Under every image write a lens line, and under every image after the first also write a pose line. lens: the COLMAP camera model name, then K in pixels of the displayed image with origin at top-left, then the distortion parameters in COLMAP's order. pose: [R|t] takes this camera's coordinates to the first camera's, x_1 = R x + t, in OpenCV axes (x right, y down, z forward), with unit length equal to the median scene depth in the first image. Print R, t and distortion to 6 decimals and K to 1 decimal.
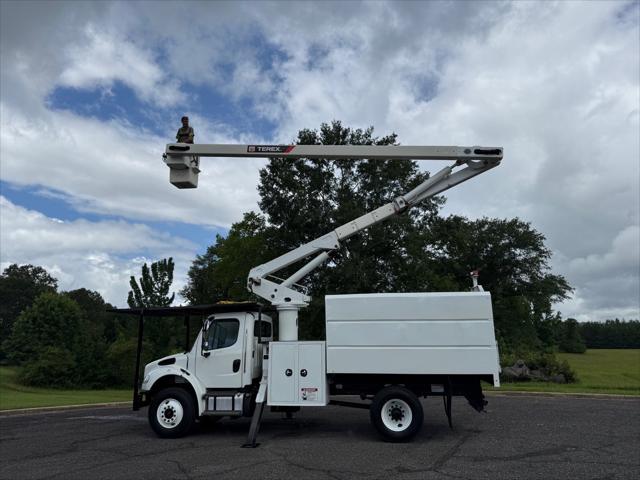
lens RADIAL K [[454.2, 0, 313.4], [0, 454.2, 233.6], [0, 0, 1]] dist [0.037694, -0.045250]
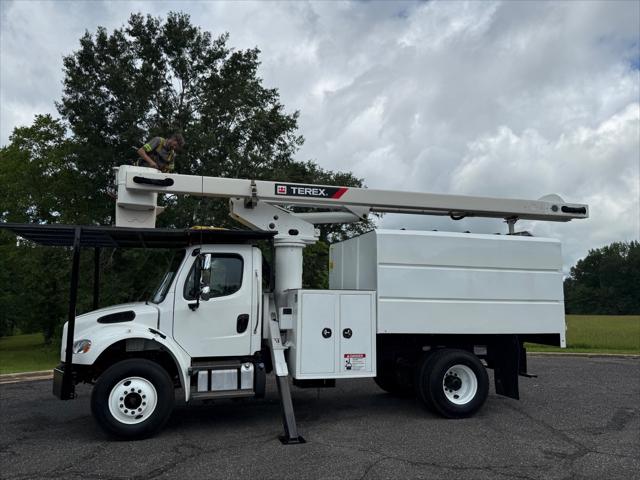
lens RADIAL K [[514.4, 0, 316.5], [0, 514.4, 241.8], [0, 0, 1]] dist [0.147889, -0.302865]
pose [[0.899238, 0.070616, 0.431723, -0.362888], [-0.121753, 0.988292, 0.091948, 0.081903], [-0.420175, -0.135247, 0.897308, 0.267760]]
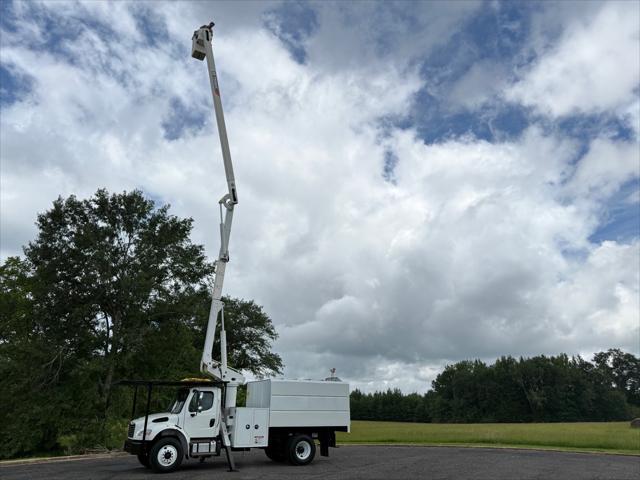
lens RADIAL K [[489.9, 0, 321.5], [0, 489.9, 237.8], [0, 0, 1]] dist [0.064125, -0.091419]
pose [[0.784697, 0.225123, 0.577556, -0.891318], [-0.163195, 0.973880, -0.157878, -0.106933], [-0.598012, 0.029632, 0.800939, -0.532931]]
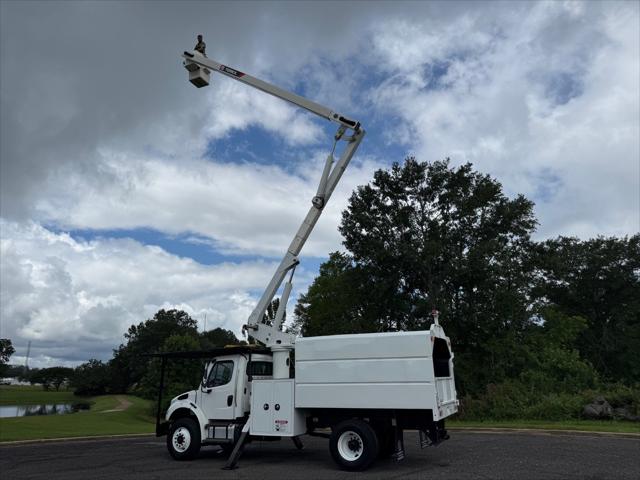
lens RADIAL K [[453.6, 0, 320.0], [0, 453.6, 240.0], [0, 0, 1]] dist [0.060259, -0.072016]
pose [[0.963857, -0.083038, -0.253147, 0.357433], [0.068704, 0.995520, -0.064963, -0.032642], [0.257407, 0.045222, 0.965244, -0.107162]]
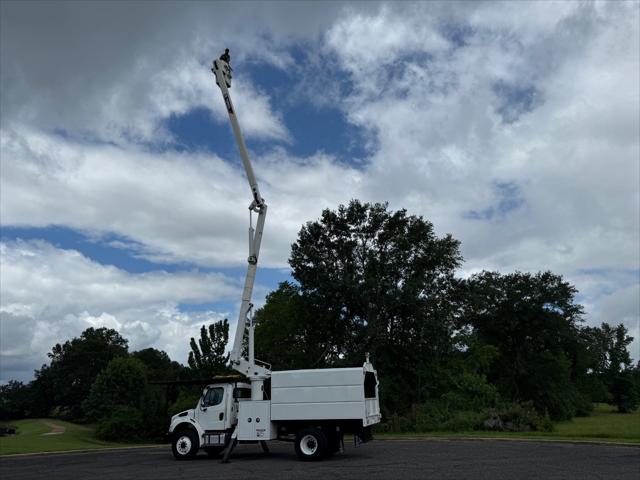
lens RADIAL K [[475.4, 0, 318.2], [0, 475.4, 237.9], [0, 0, 1]] dist [0.055013, -0.081817]
pose [[0.989929, -0.055774, -0.130117, 0.400996], [0.044041, 0.994843, -0.091367, -0.165829], [0.134541, 0.084717, 0.987280, -0.664651]]
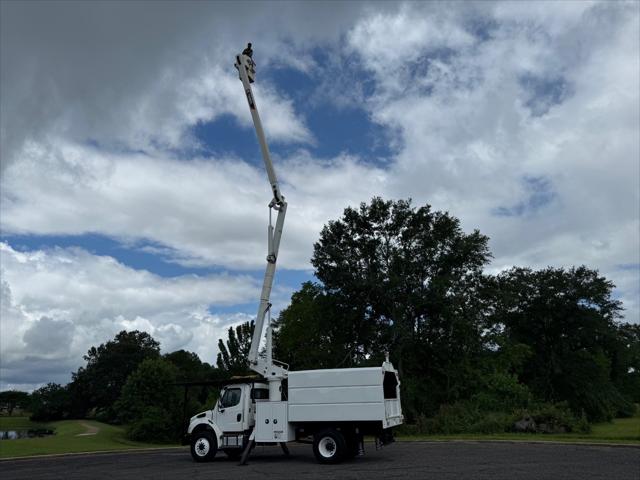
lens RADIAL K [[474.1, 0, 313.2], [0, 474.1, 236.3], [0, 0, 1]] dist [0.054985, -0.083274]
pose [[0.977447, -0.081053, -0.195007, 0.431041], [0.062241, 0.992964, -0.100744, -0.151320], [0.201801, 0.086334, 0.975614, -0.610977]]
